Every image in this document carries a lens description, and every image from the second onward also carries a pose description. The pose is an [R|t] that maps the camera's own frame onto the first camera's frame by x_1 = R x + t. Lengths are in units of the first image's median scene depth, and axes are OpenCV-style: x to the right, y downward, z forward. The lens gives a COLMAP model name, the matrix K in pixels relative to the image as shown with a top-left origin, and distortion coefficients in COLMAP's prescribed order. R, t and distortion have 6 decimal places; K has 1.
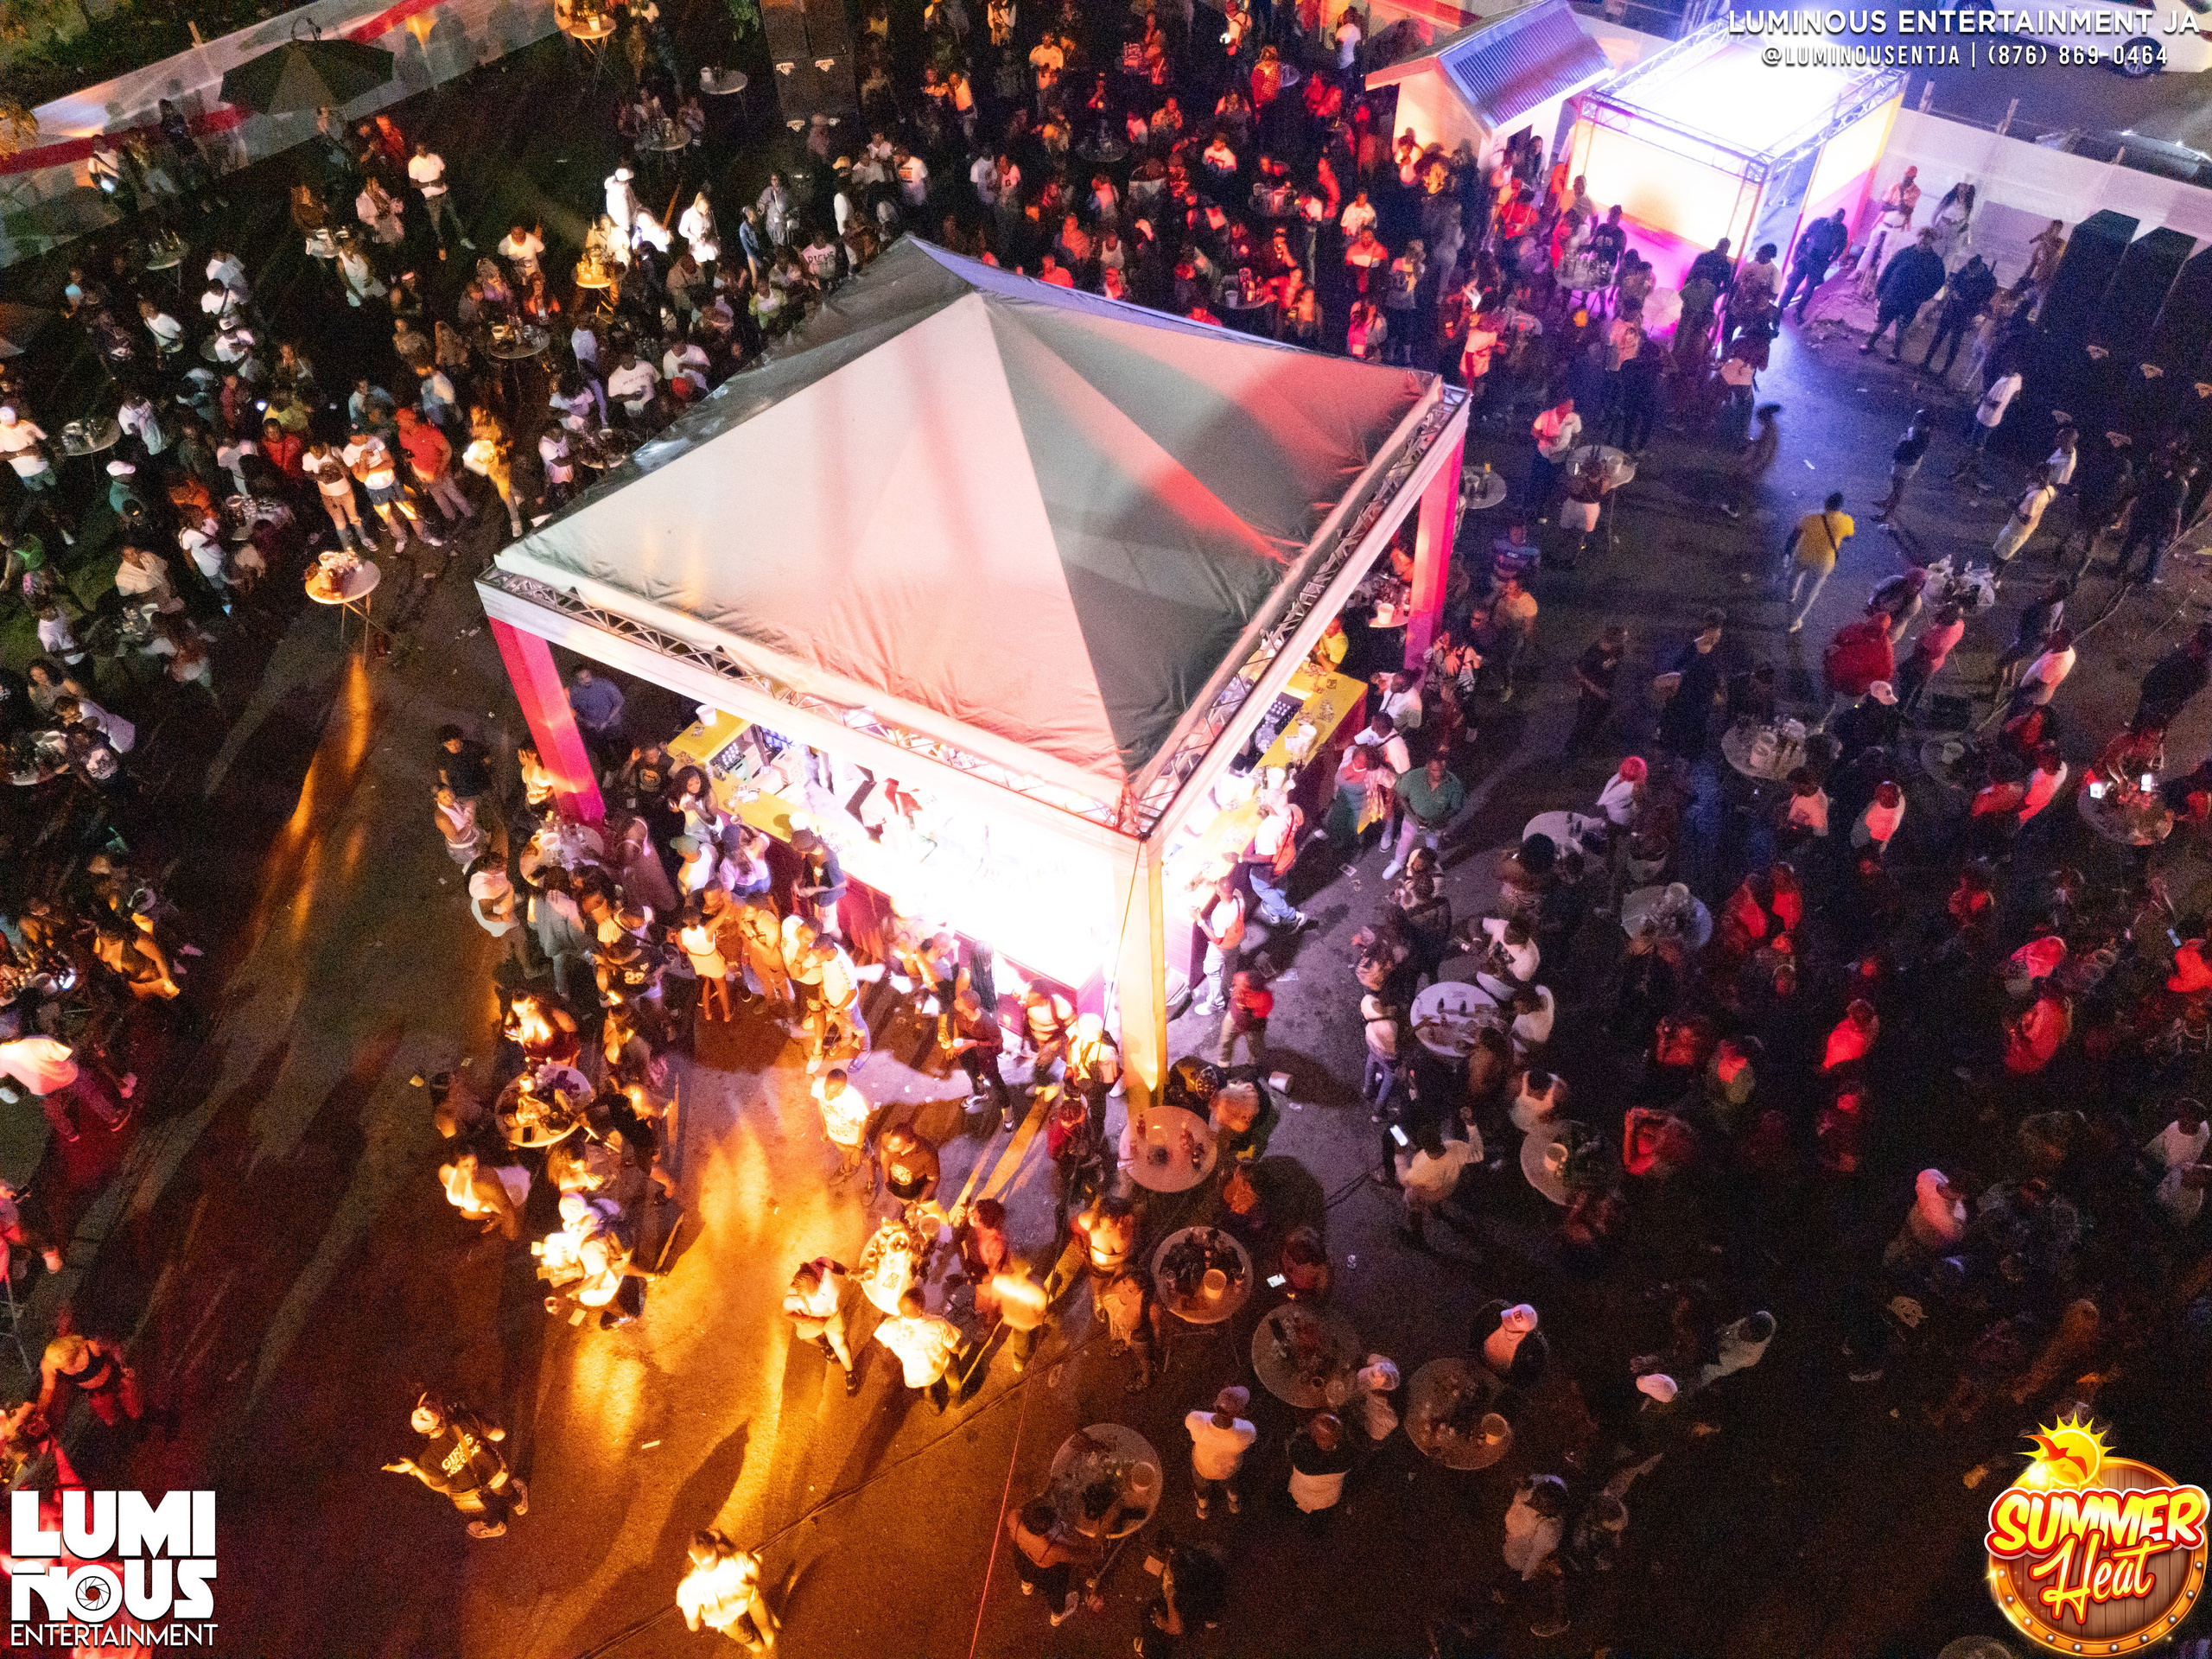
lens RADIAL K [[1626.1, 0, 1103.1], [0, 1626.1, 832.0], [0, 0, 1]] dist [0.003219, -0.001853]
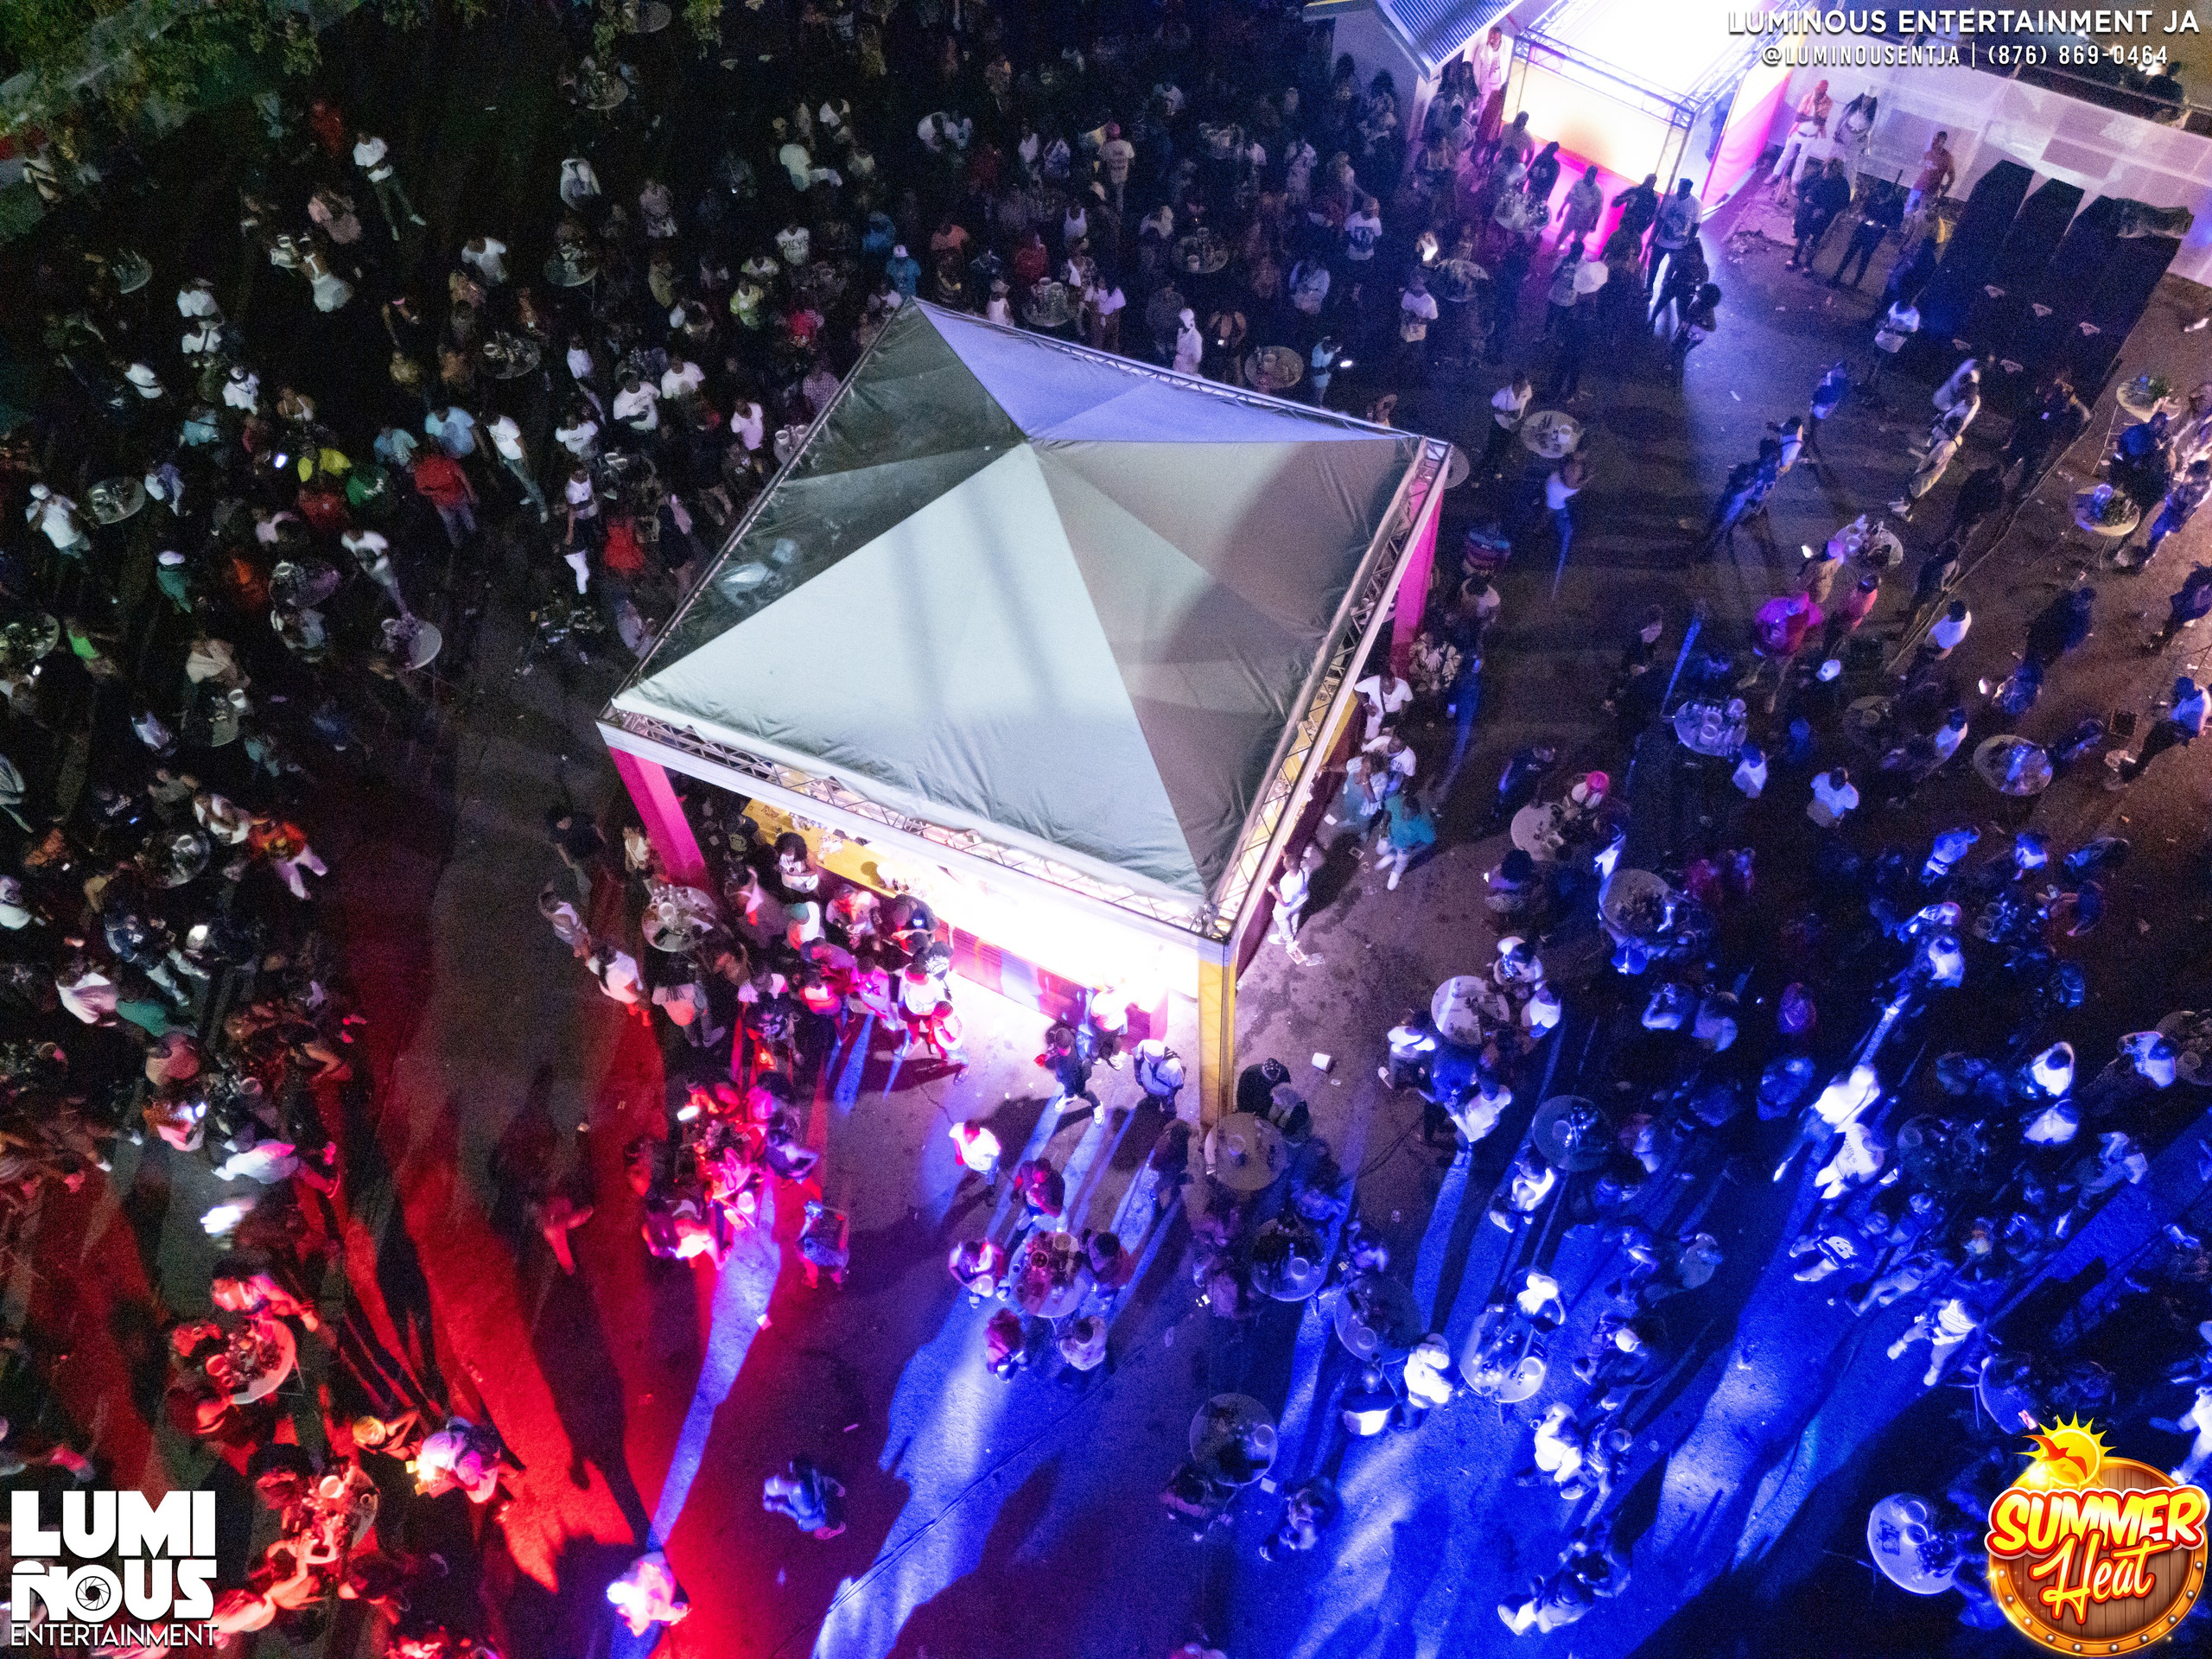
lens RADIAL K [[1626.1, 0, 1103.1], [0, 1626.1, 832.0], [0, 0, 1]] dist [0.003219, -0.001853]
pose [[0.994936, -0.088538, 0.047584, -0.088810], [0.079161, 0.981932, 0.171878, -0.222657], [-0.061942, -0.167241, 0.983968, -0.128176]]
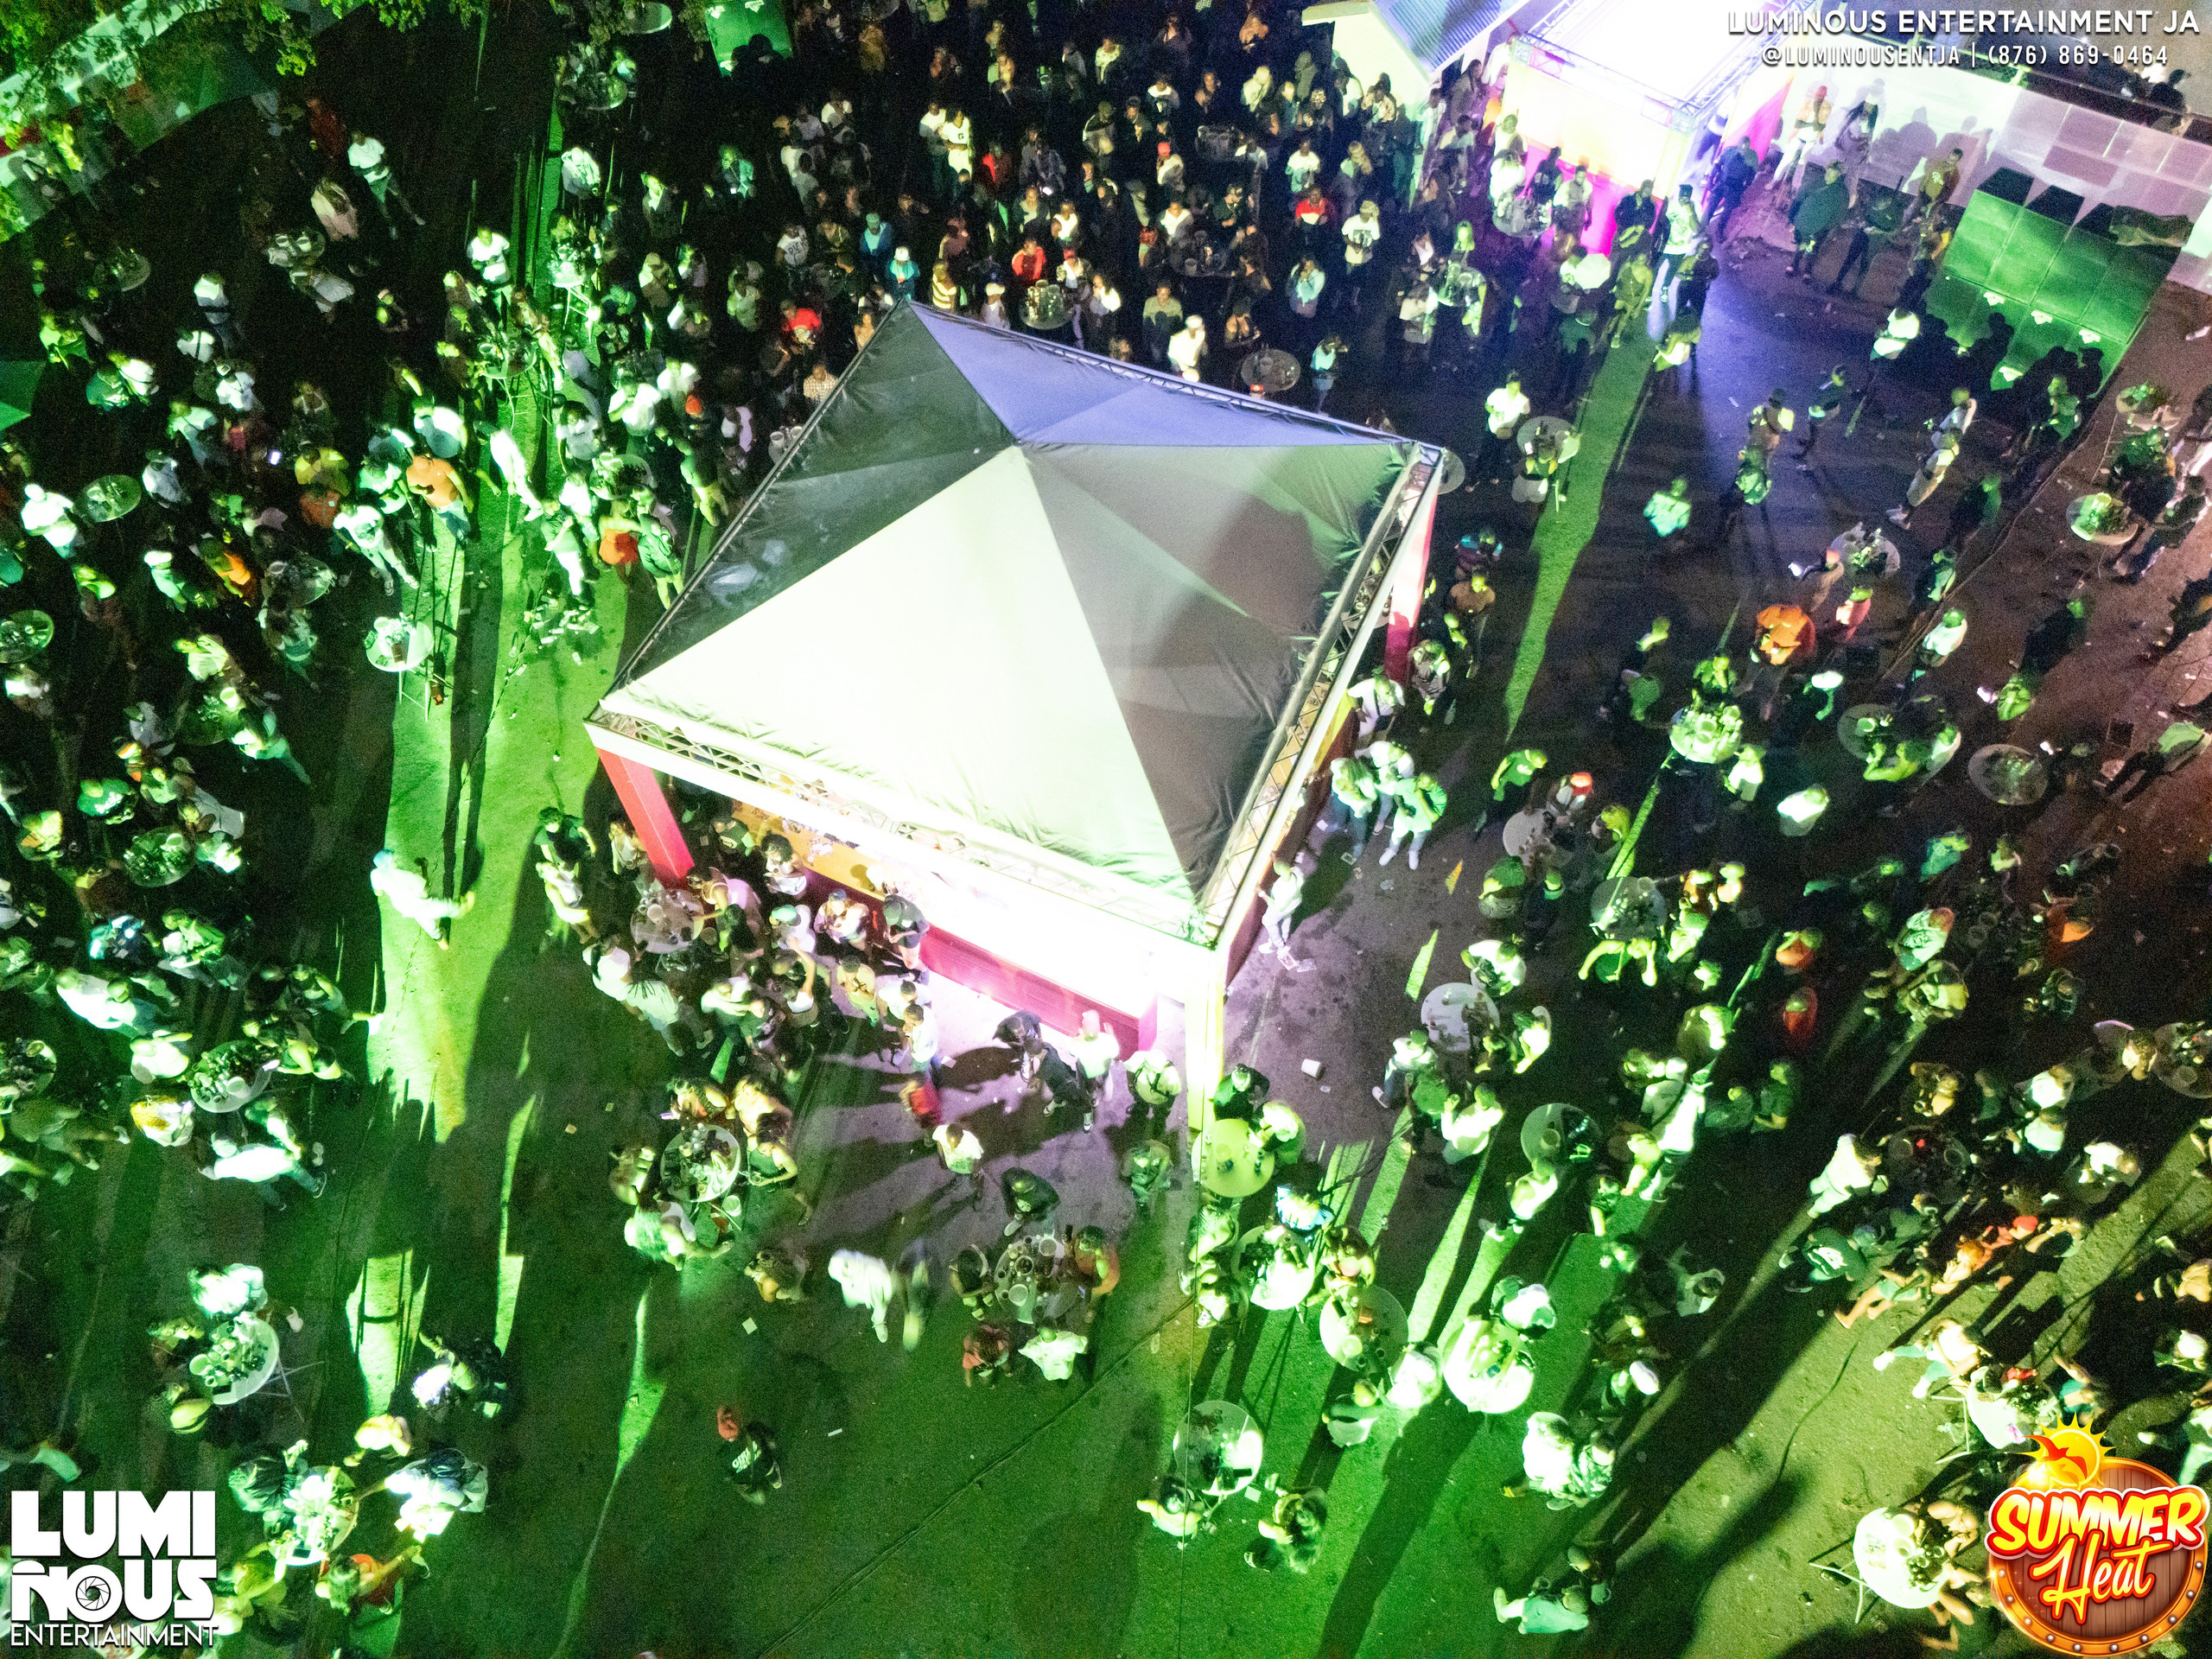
lens RADIAL K [[1626.1, 0, 1103.1], [0, 1626.1, 832.0], [0, 0, 1]] dist [0.003219, -0.001853]
pose [[0.995586, -0.082697, 0.044390, -0.077710], [0.074062, 0.982713, 0.169679, -0.221945], [-0.057654, -0.165642, 0.984499, -0.125426]]
